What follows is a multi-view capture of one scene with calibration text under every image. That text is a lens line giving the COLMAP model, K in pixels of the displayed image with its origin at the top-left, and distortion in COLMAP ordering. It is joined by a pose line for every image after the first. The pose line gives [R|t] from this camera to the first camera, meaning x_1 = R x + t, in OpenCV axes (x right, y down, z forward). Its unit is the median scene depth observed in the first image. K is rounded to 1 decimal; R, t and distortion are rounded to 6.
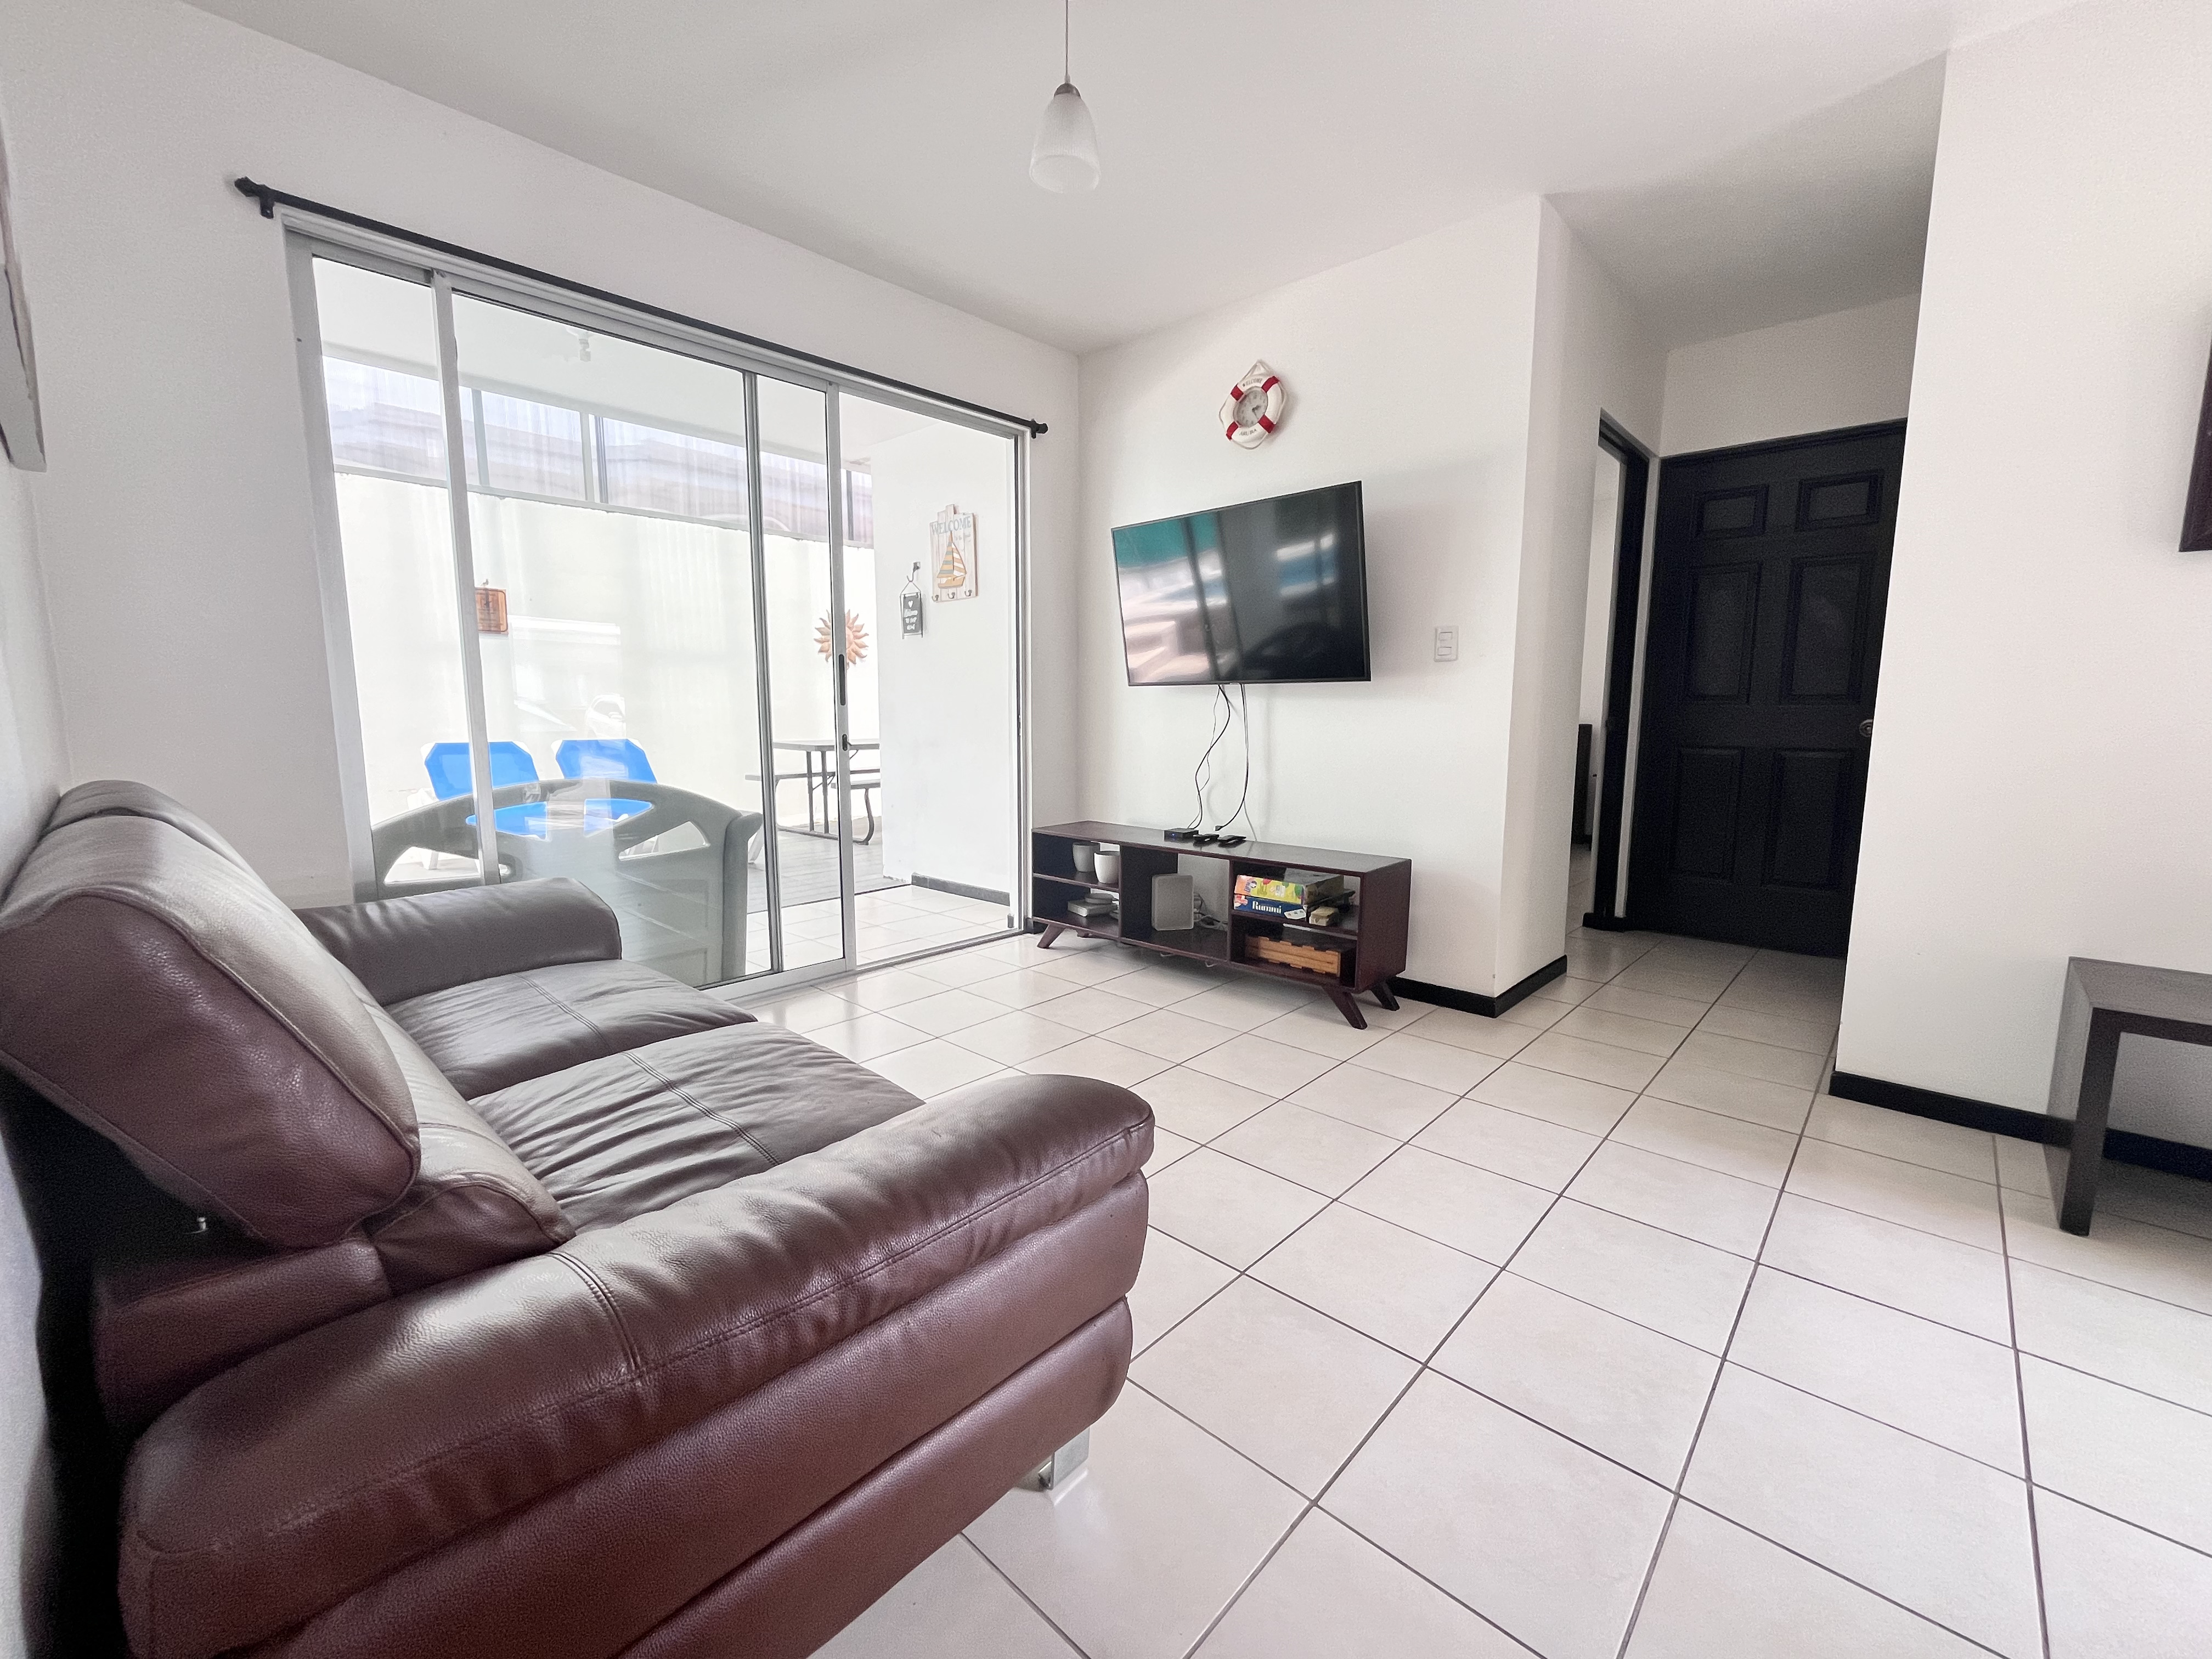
lens RADIAL K [[909.1, 0, 1100.9], [0, 909.1, 824.7], [0, 0, 1]] dist [-0.001465, 0.000048]
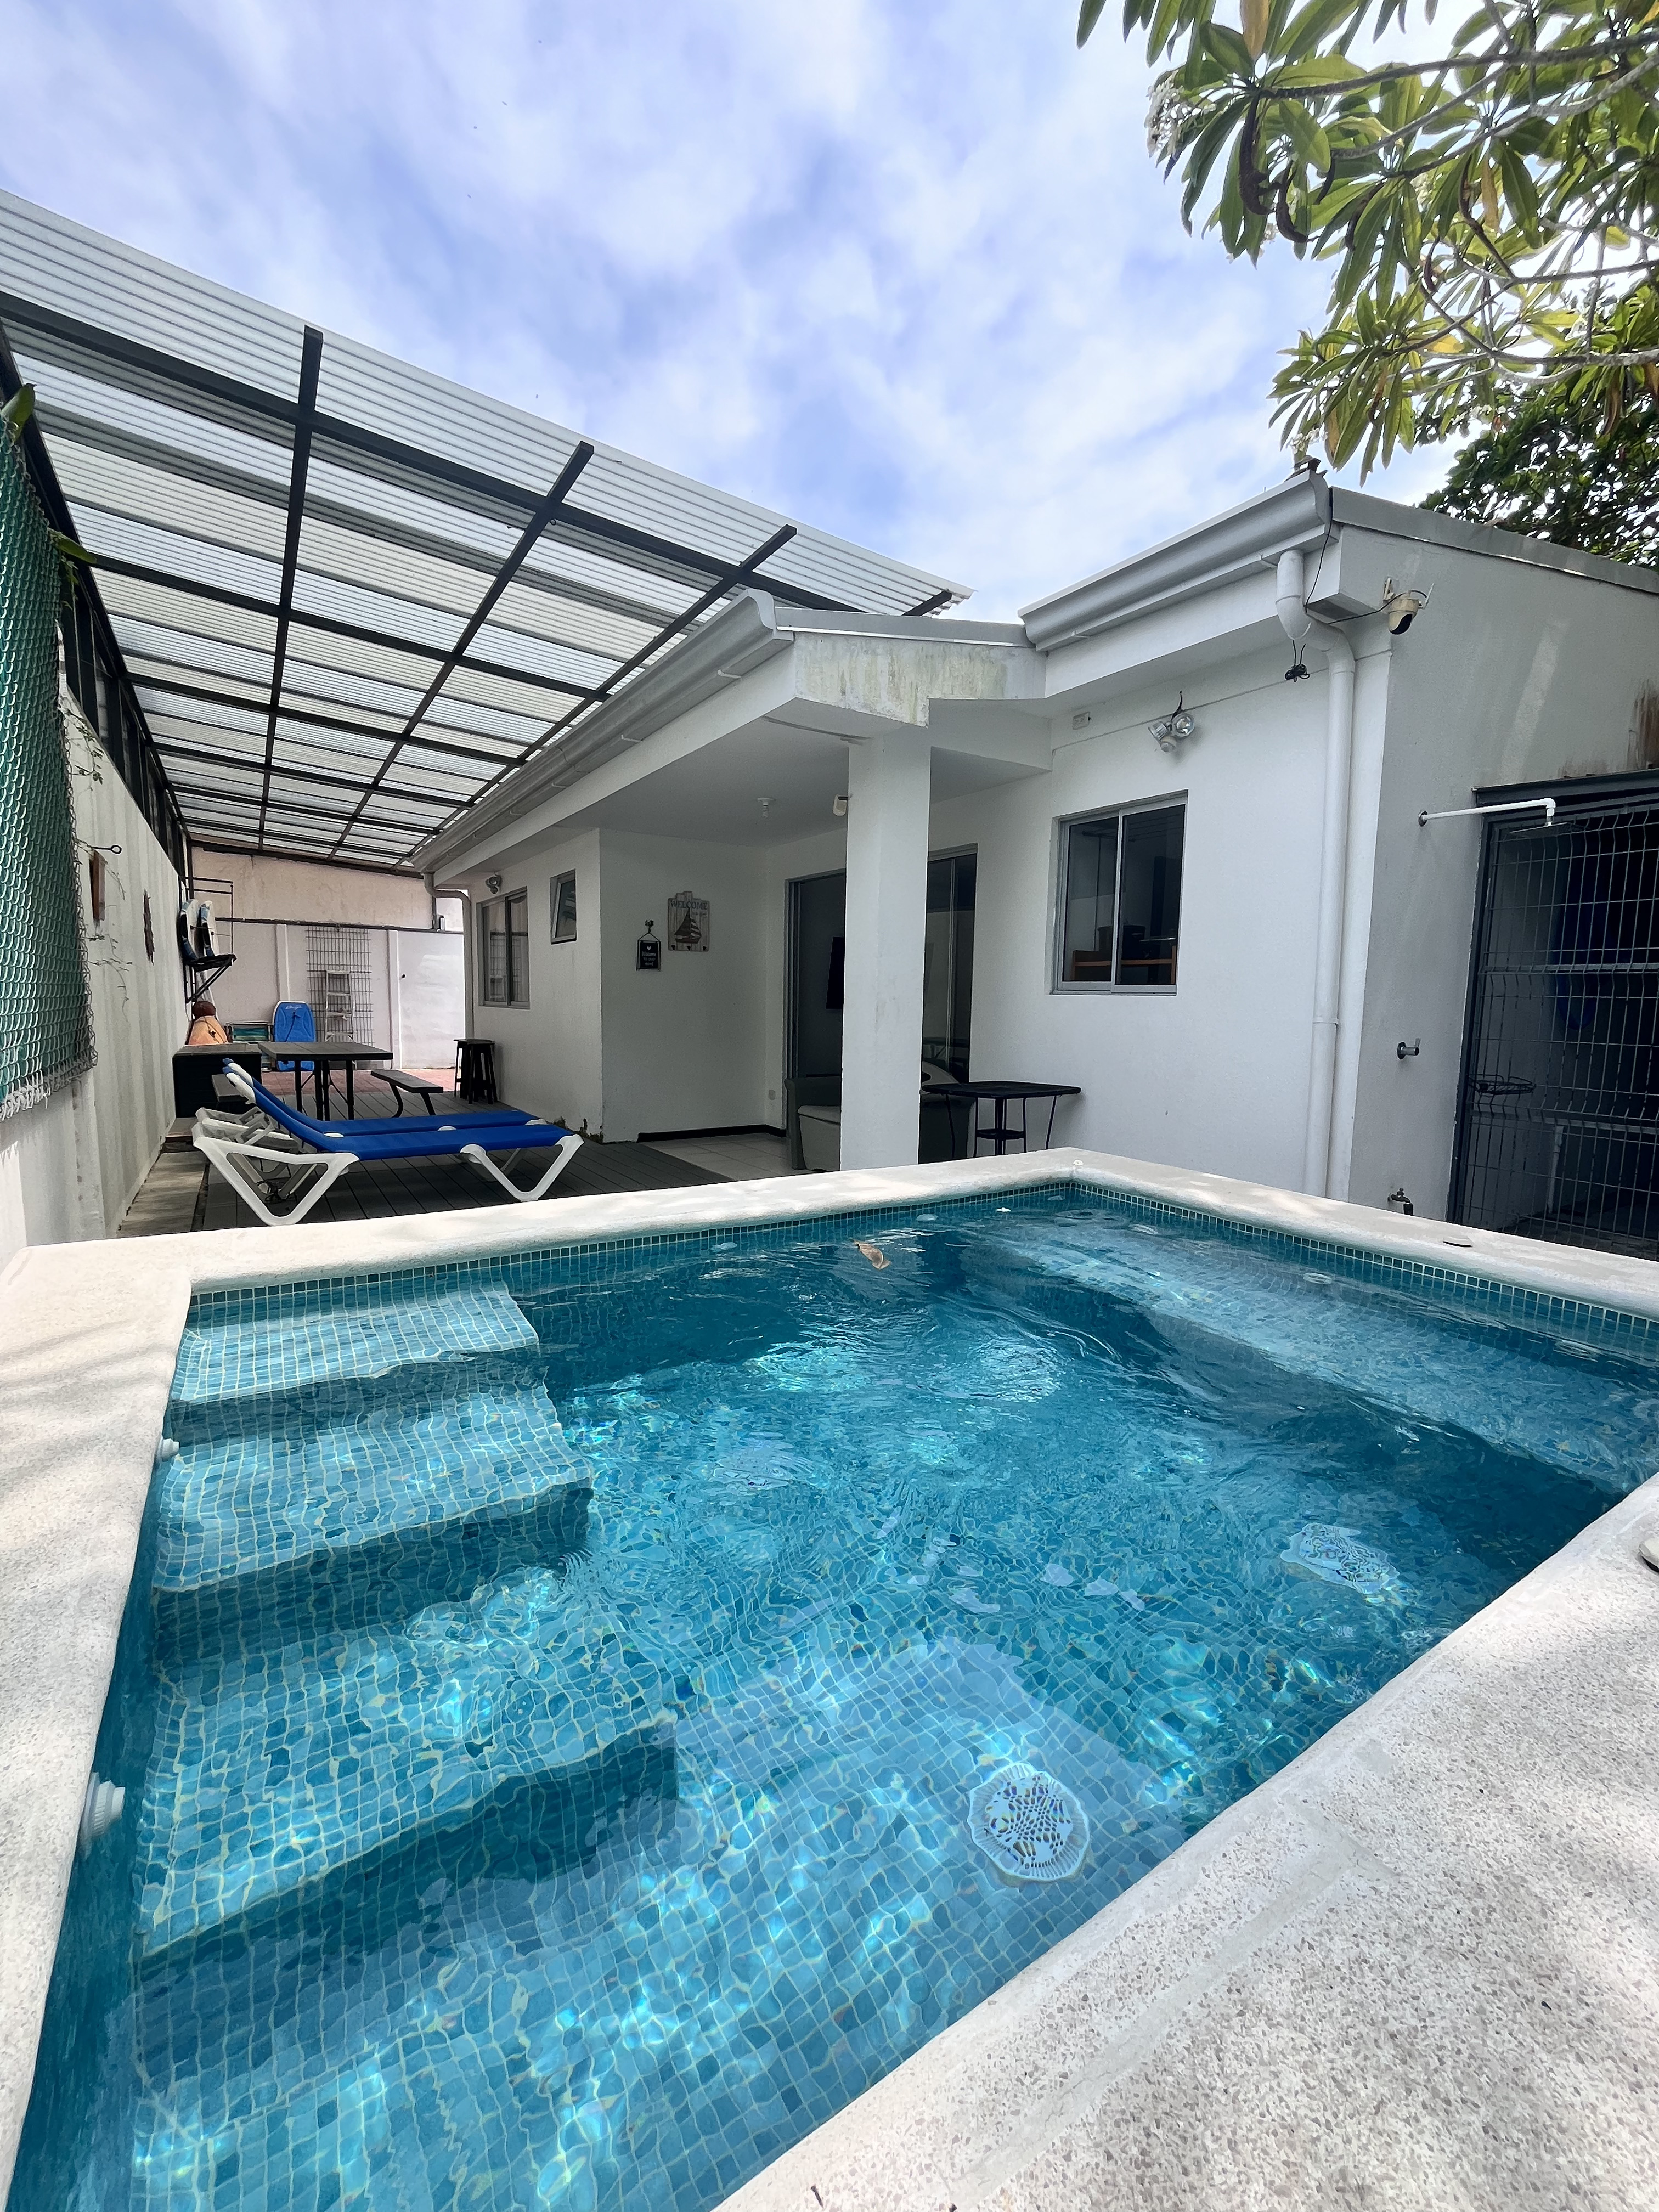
lens RADIAL K [[909.1, 0, 834.6], [0, 909.1, 1100.2], [0, 0, 1]] dist [-0.001465, 0.000048]
pose [[0.235751, -0.106281, 0.965984, -2.041348], [0.109778, 0.990552, 0.082192, -0.111085], [-0.965593, 0.086667, 0.245191, 0.472707]]
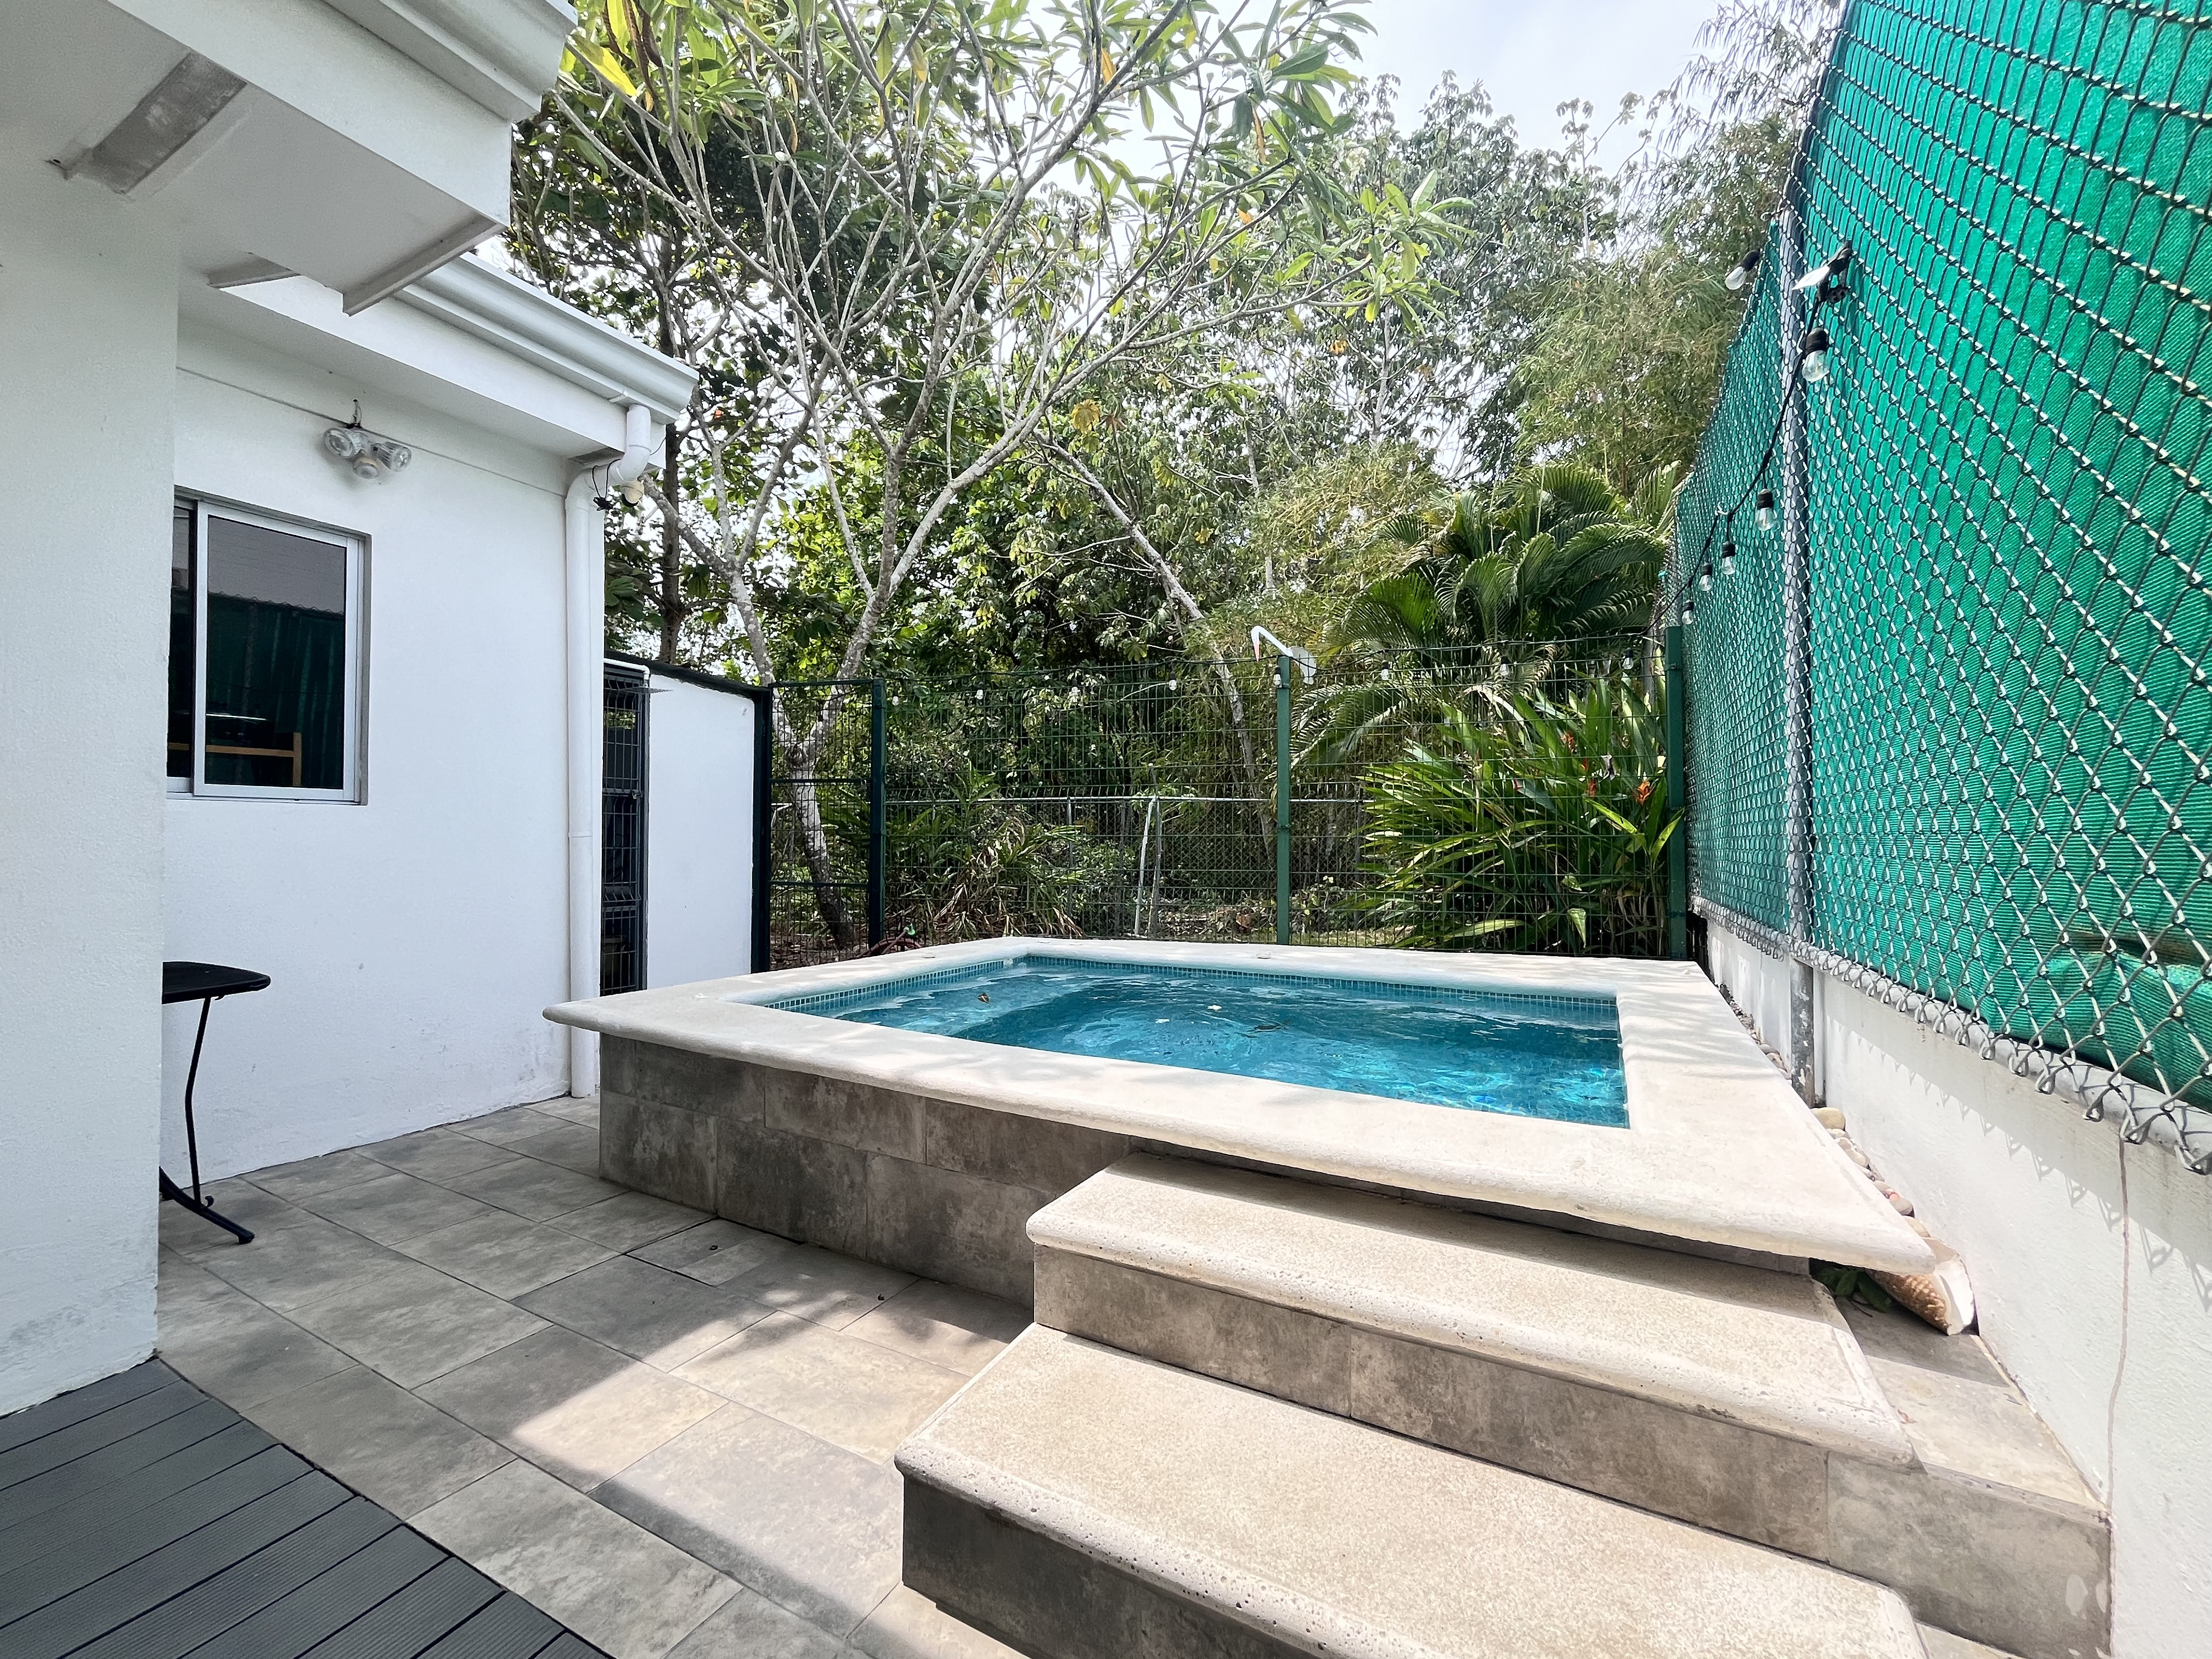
lens RADIAL K [[909.1, 0, 1093.7], [0, 909.1, 824.5], [0, 0, 1]] dist [-0.001465, 0.000048]
pose [[-0.965425, -0.013484, -0.260331, -1.230776], [-0.043719, 0.992892, 0.110703, -0.207517], [0.256988, 0.118257, -0.959152, 1.333669]]
